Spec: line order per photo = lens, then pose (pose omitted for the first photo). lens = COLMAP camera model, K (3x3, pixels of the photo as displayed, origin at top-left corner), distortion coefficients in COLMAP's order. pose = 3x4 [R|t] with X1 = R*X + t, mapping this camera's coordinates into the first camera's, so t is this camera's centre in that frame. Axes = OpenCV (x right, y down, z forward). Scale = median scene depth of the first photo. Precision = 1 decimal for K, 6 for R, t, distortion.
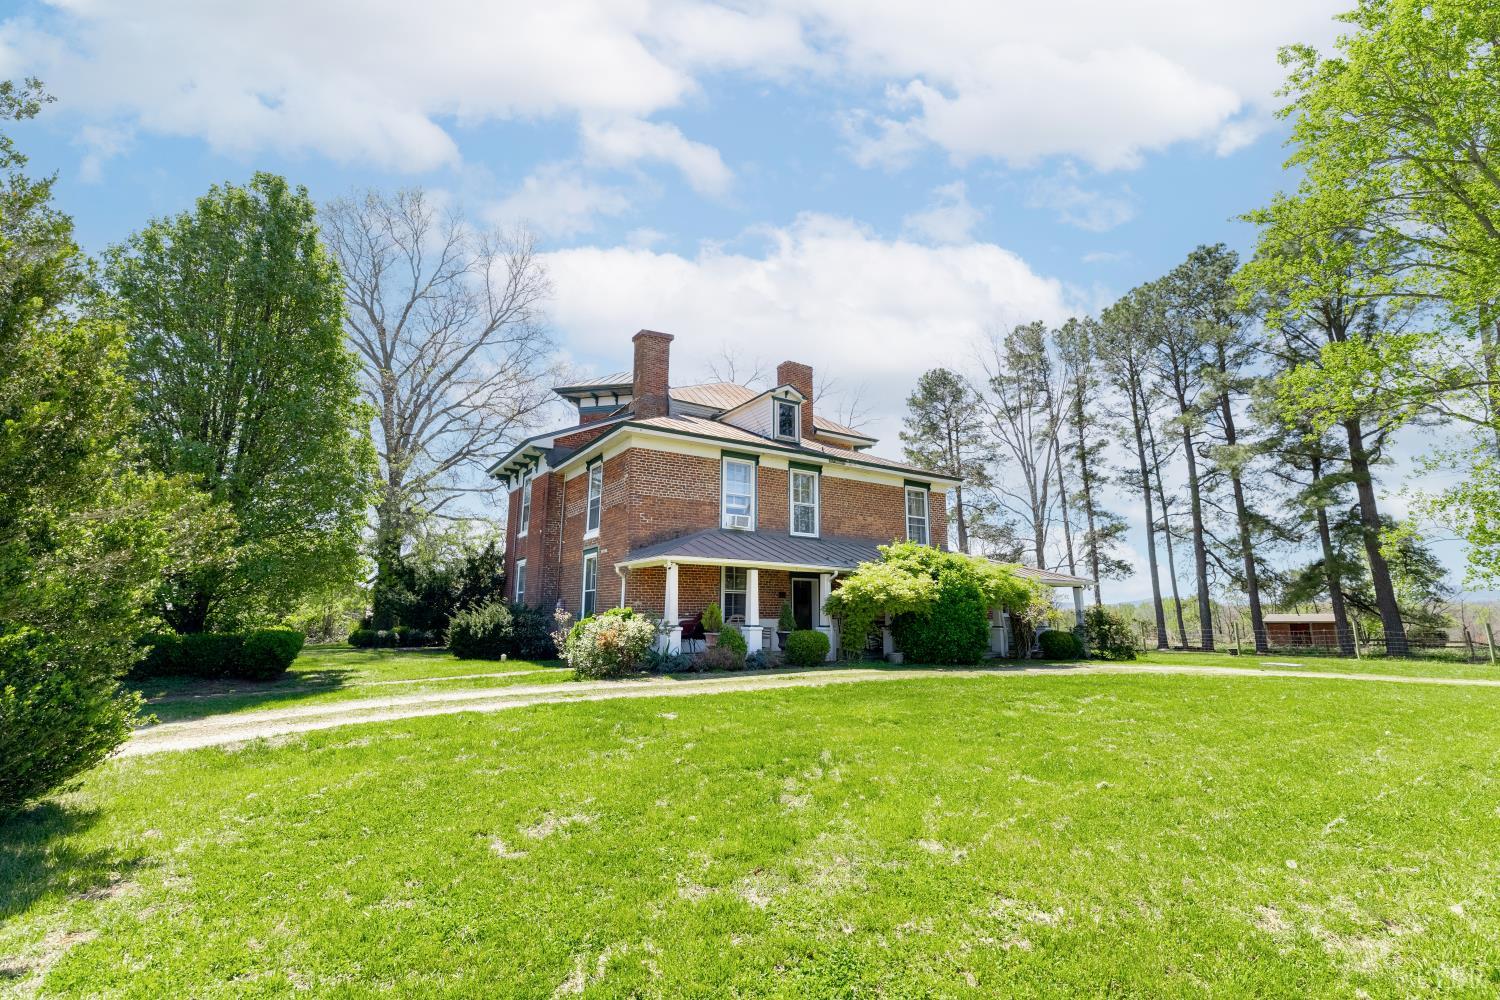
lens RADIAL K [[648.3, 0, 750.0], [0, 648.3, 500.0], [0, 0, 1]] dist [0.000520, -0.000088]
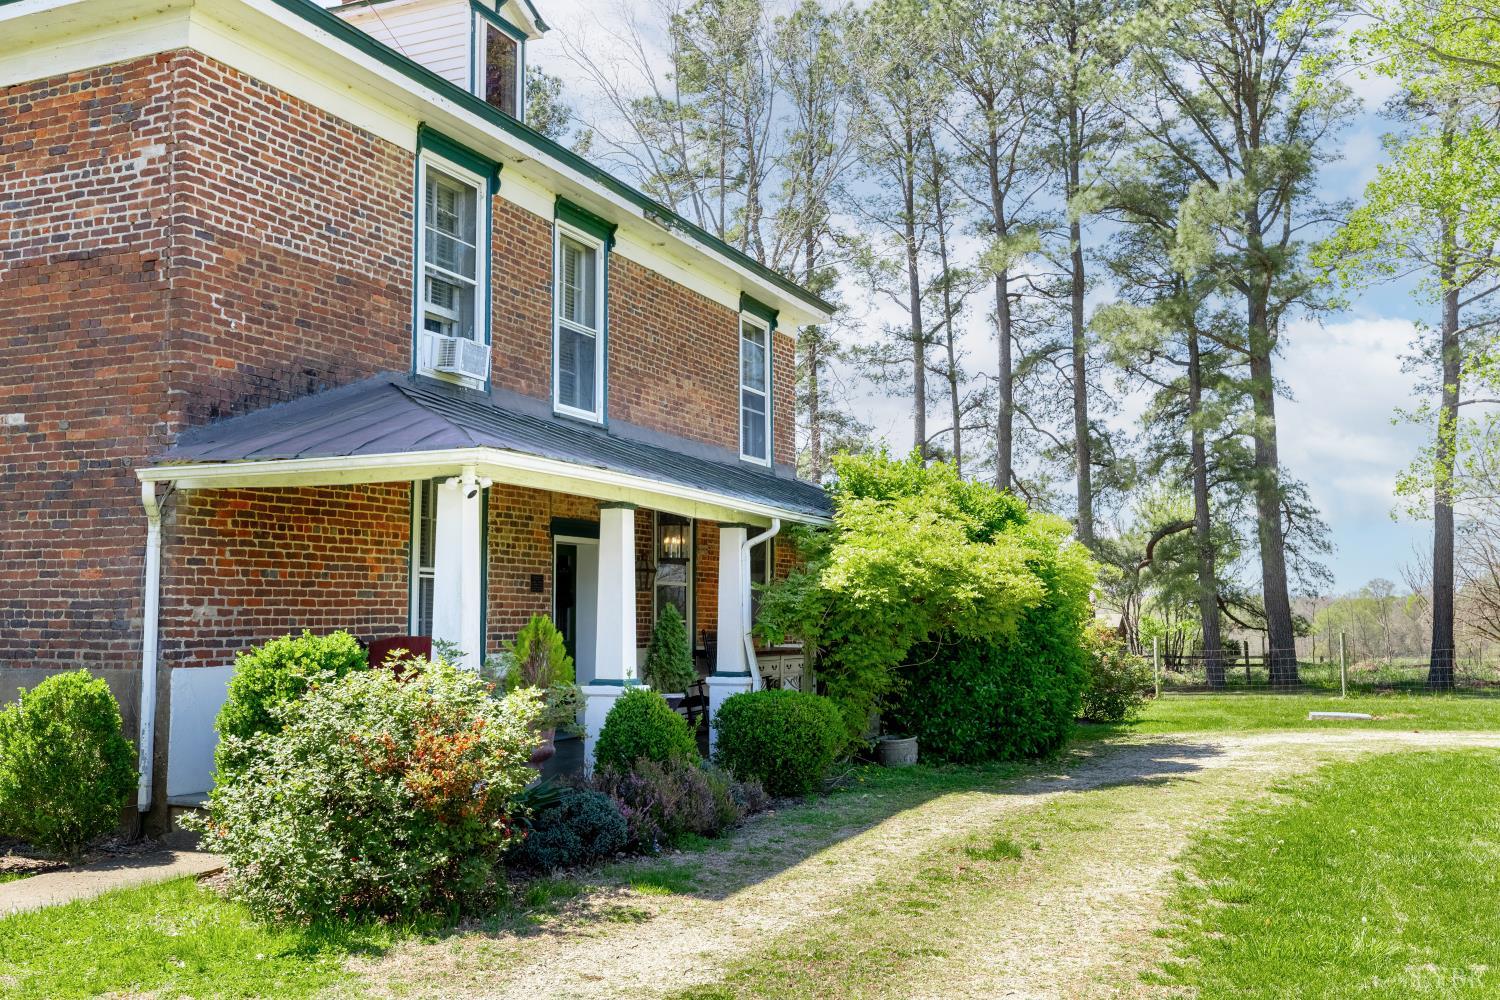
lens RADIAL K [[1427.4, 0, 750.0], [0, 1427.4, 500.0], [0, 0, 1]] dist [-0.005526, -0.001335]
pose [[0.837931, 0.037995, 0.544452, -0.254976], [-0.089385, 0.993658, 0.068224, 0.038314], [-0.538407, -0.105833, 0.836013, 0.293201]]
